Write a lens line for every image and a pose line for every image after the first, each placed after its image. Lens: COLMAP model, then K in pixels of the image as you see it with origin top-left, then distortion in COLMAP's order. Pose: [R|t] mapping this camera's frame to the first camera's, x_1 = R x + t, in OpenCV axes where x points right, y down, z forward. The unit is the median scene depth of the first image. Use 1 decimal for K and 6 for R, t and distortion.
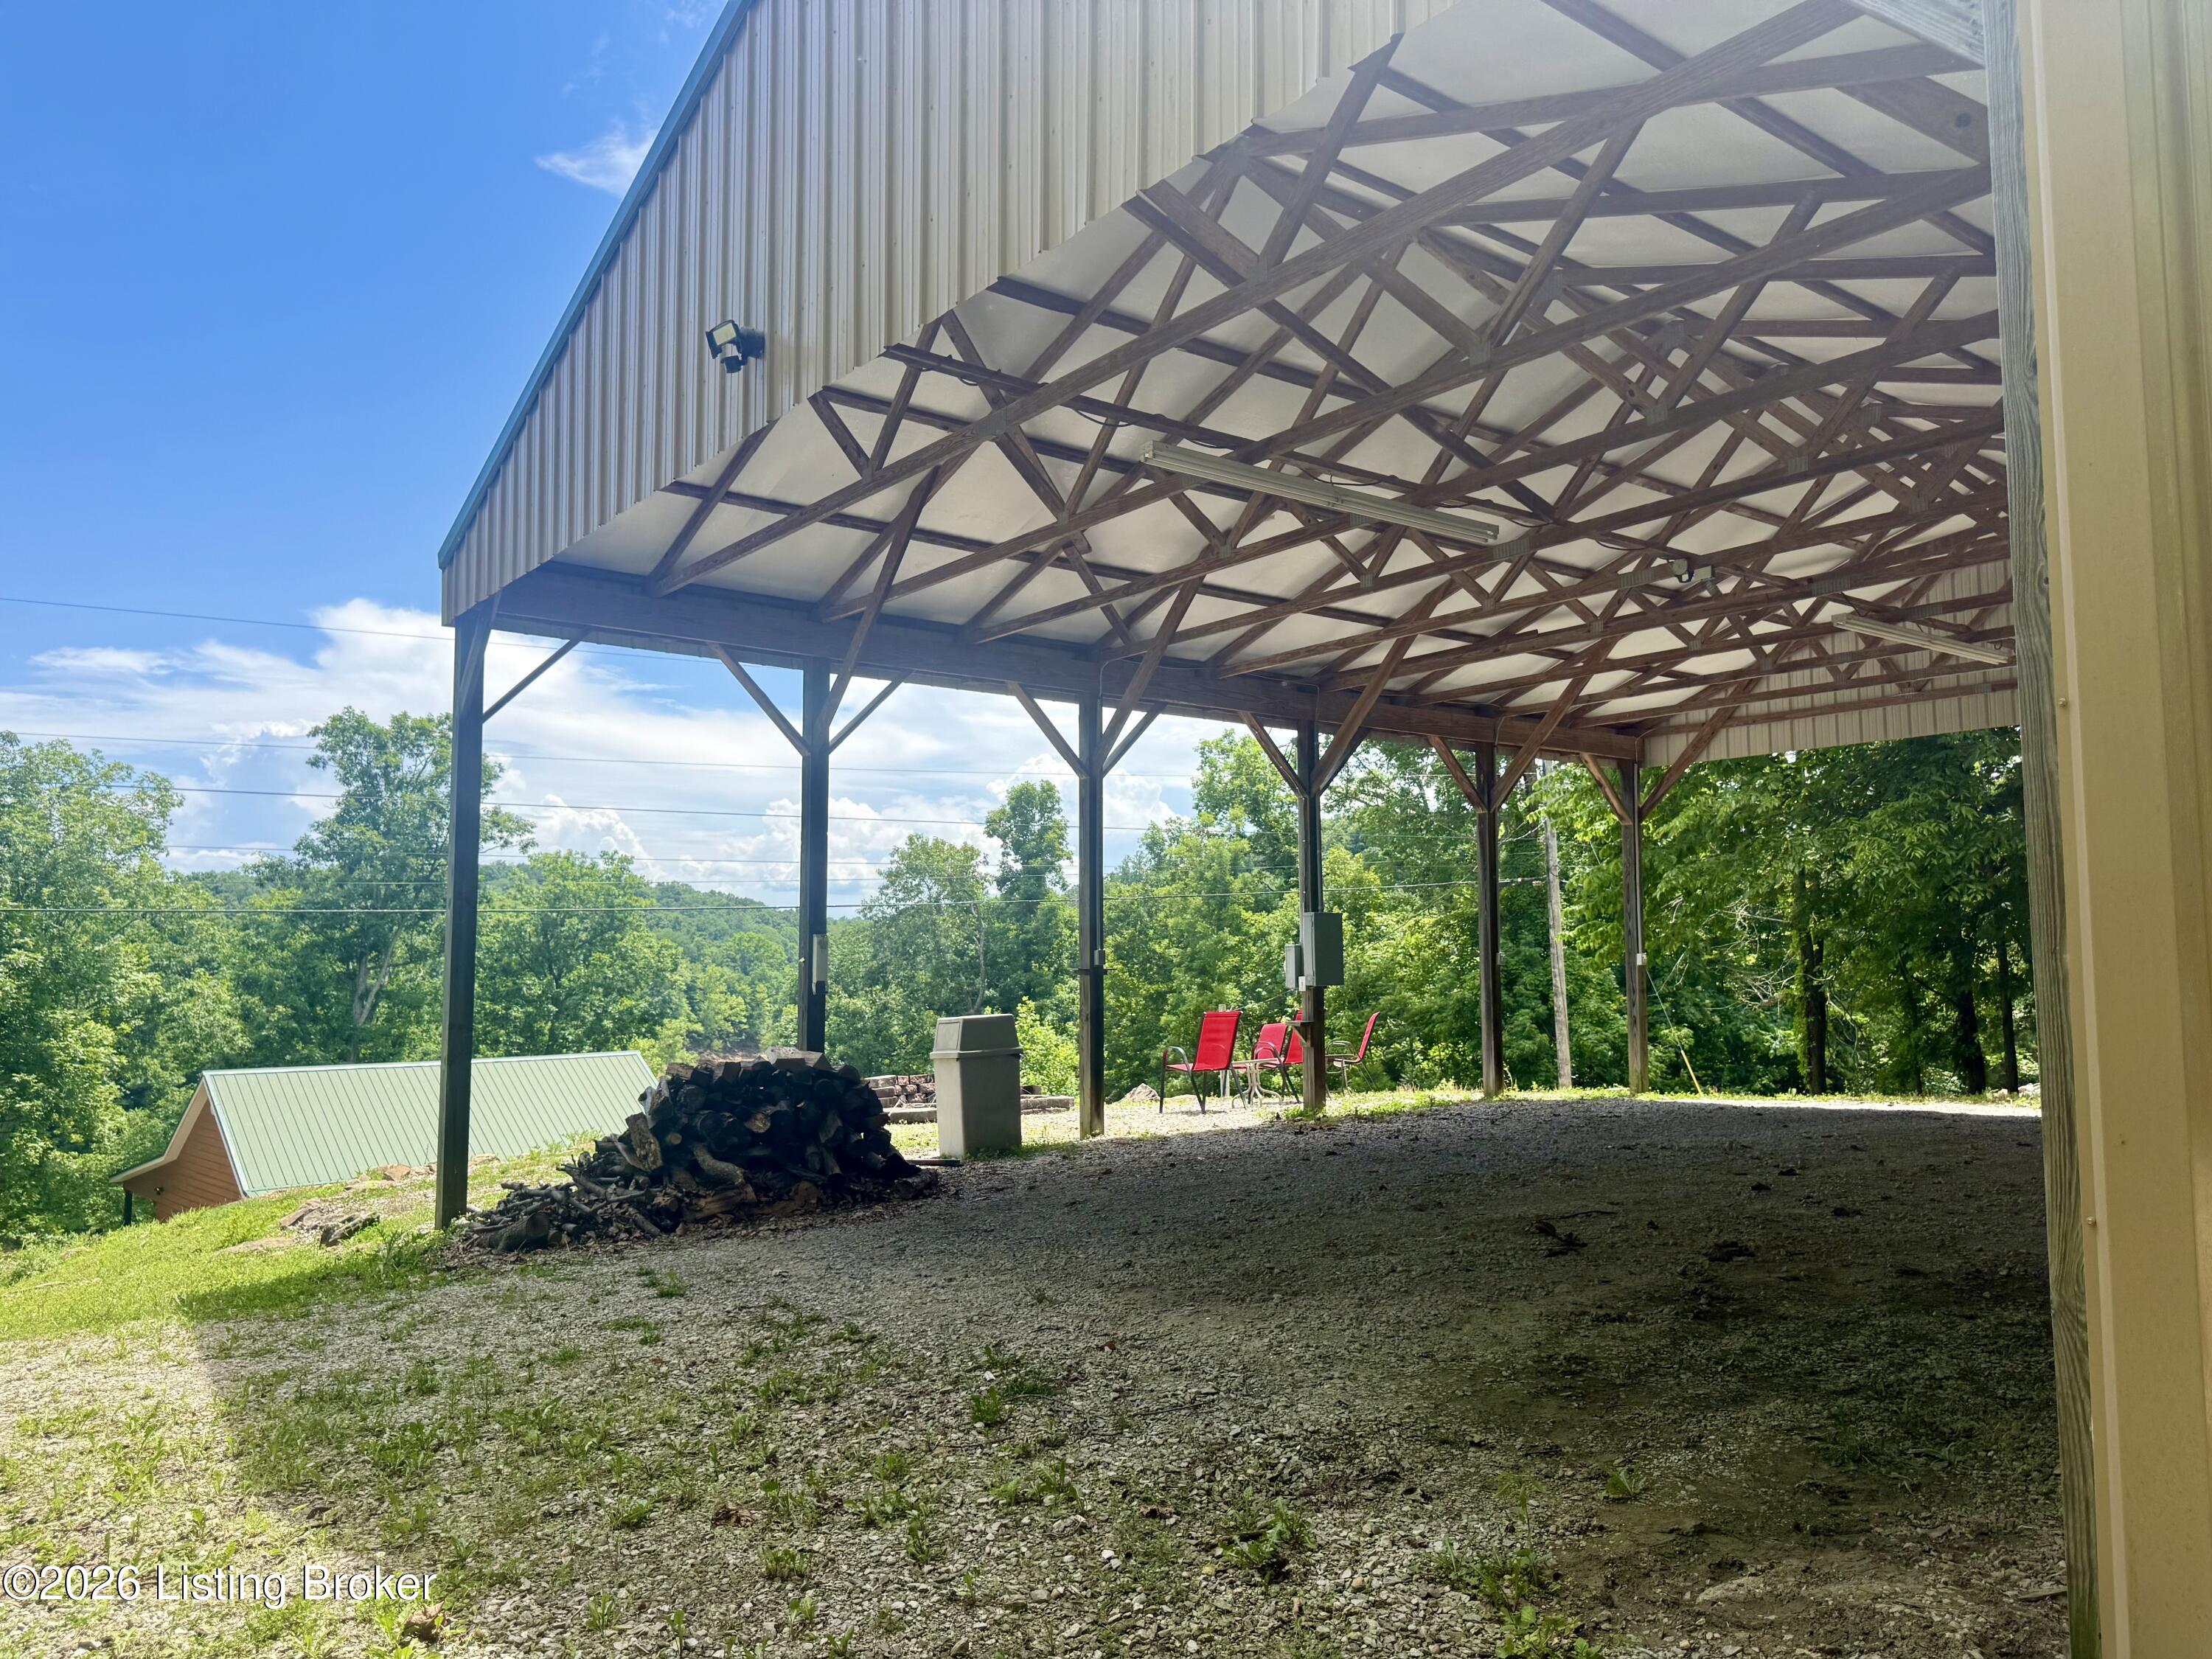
lens RADIAL K [[1549.0, 0, 1105.3], [0, 1549.0, 823.8], [0, 0, 1]] dist [0.007840, 0.003323]
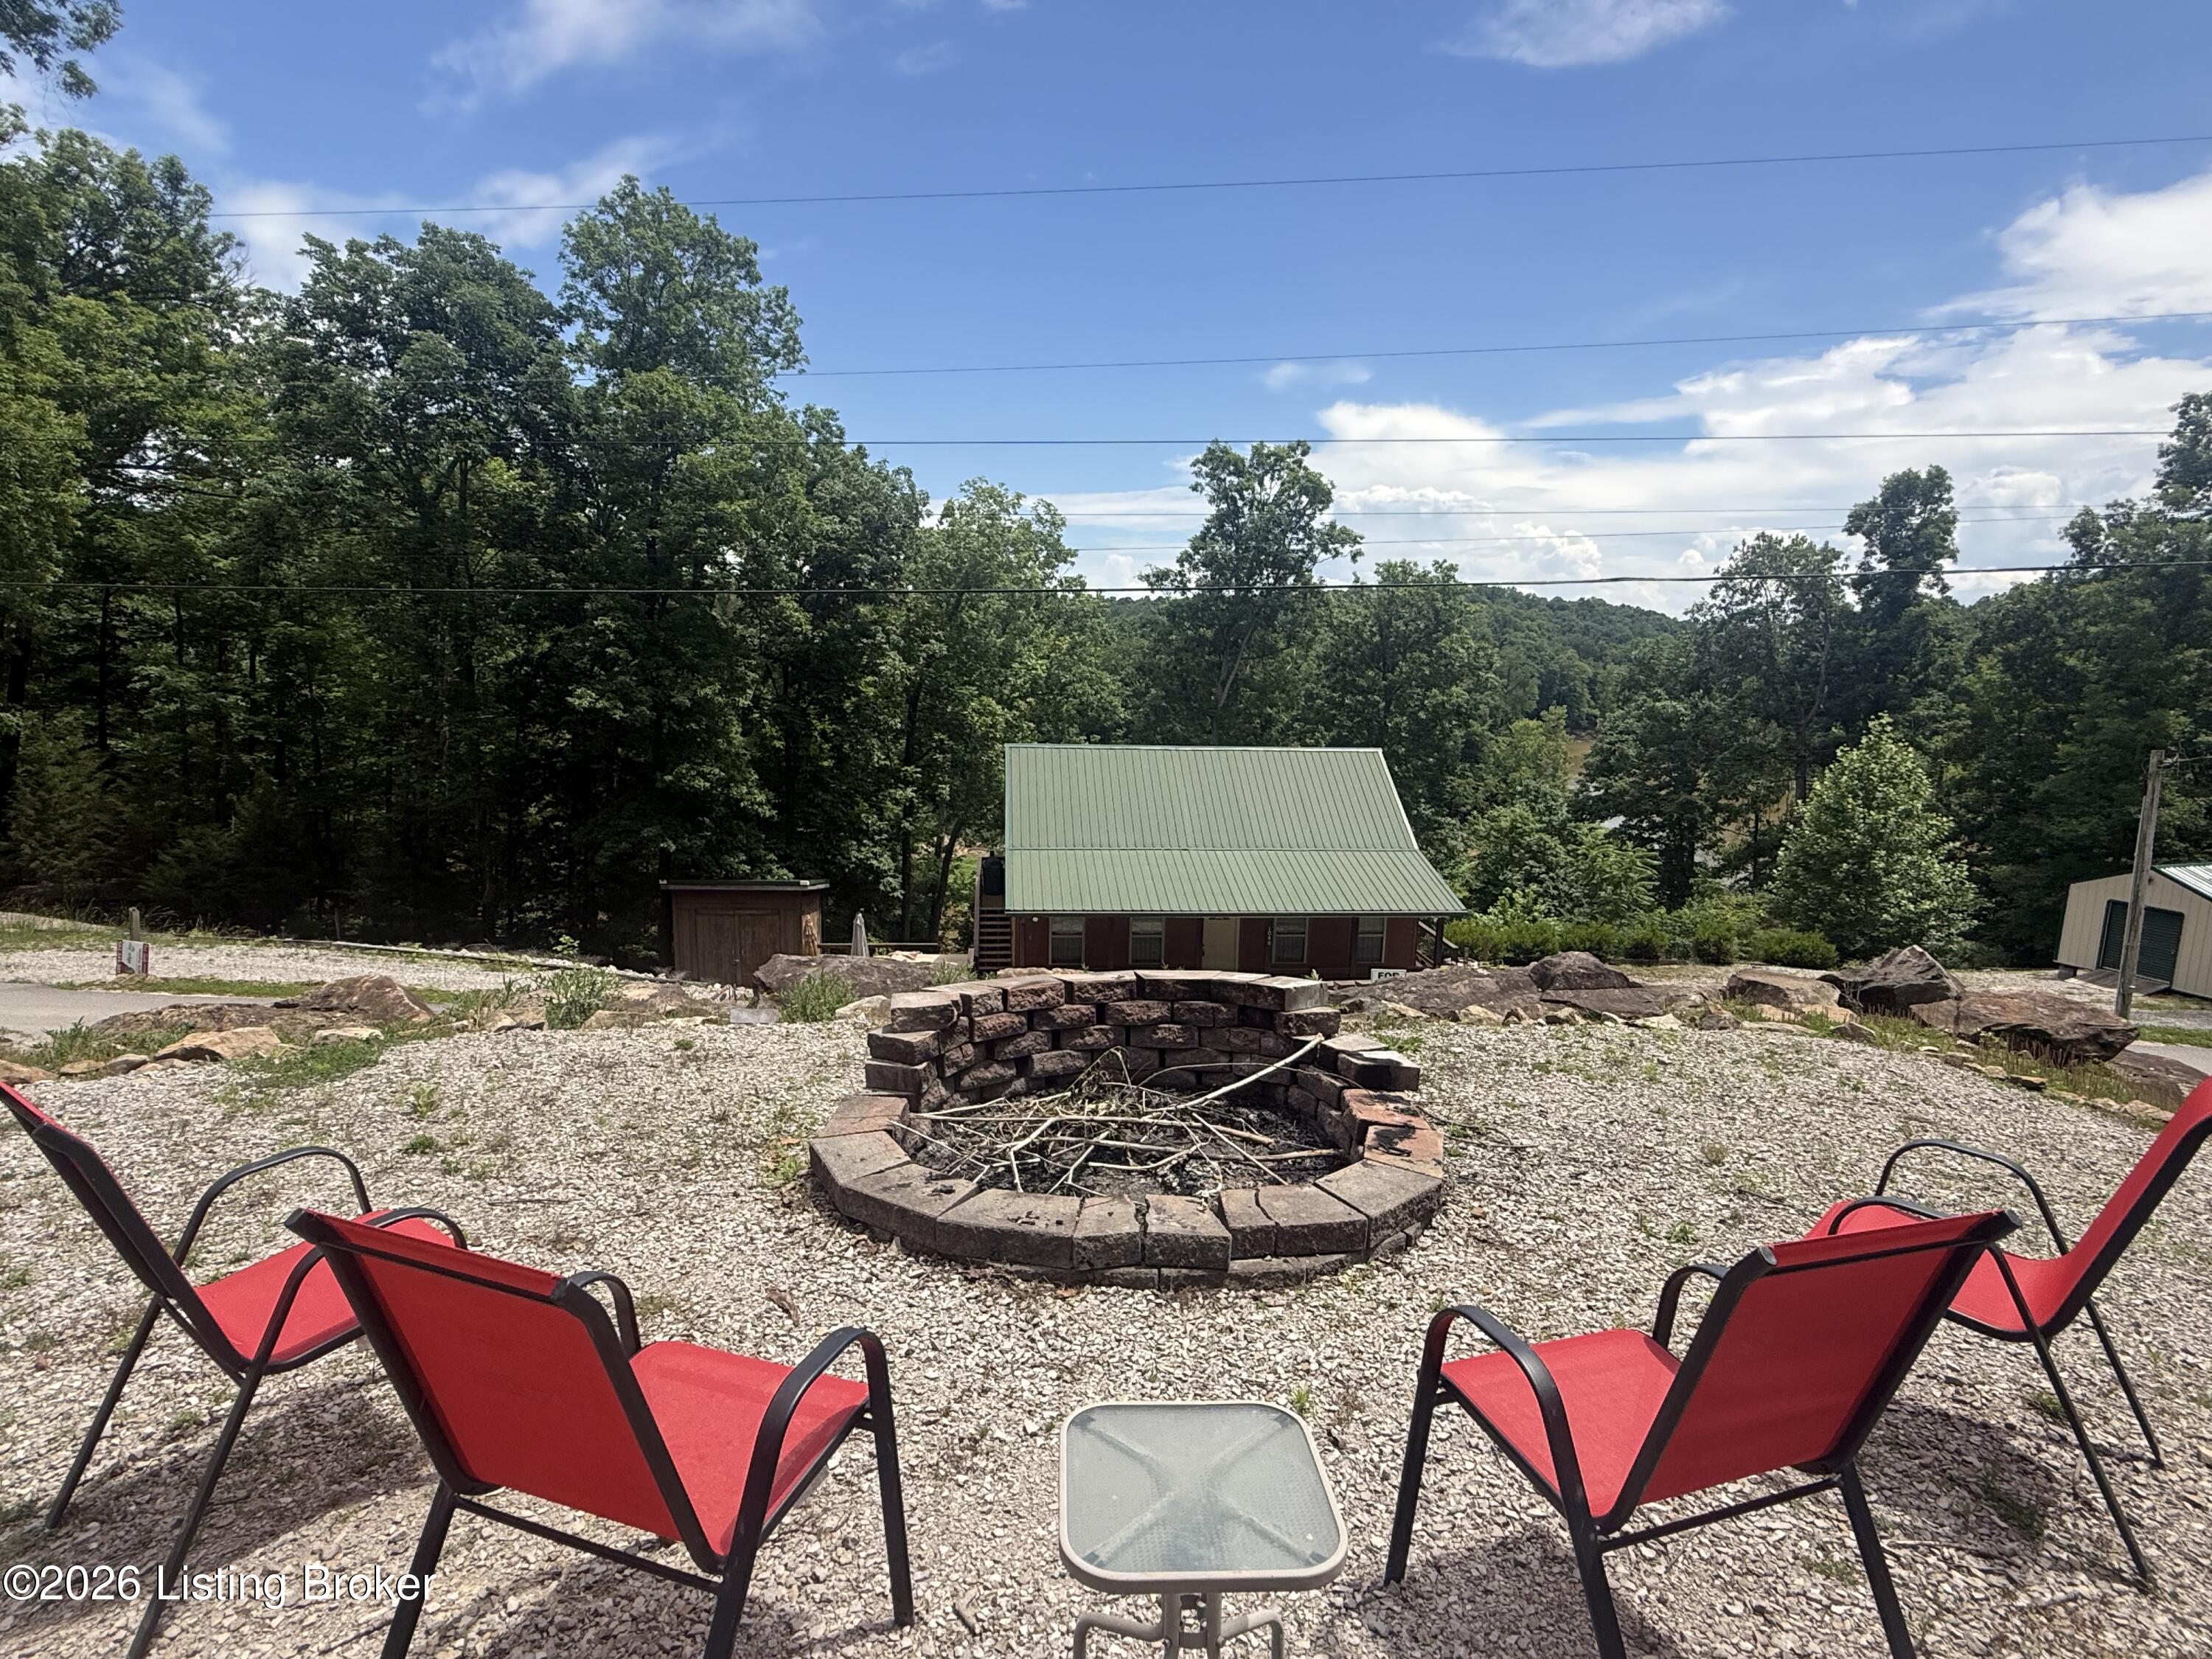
lens RADIAL K [[1115.2, 0, 1112.5], [0, 1115.2, 836.6], [0, 0, 1]] dist [-0.001988, -0.002005]
pose [[0.784270, 0.123573, -0.607989, 0.005818], [0.029776, 0.971338, 0.235832, 0.014236], [0.619705, -0.203059, 0.758111, 0.196681]]
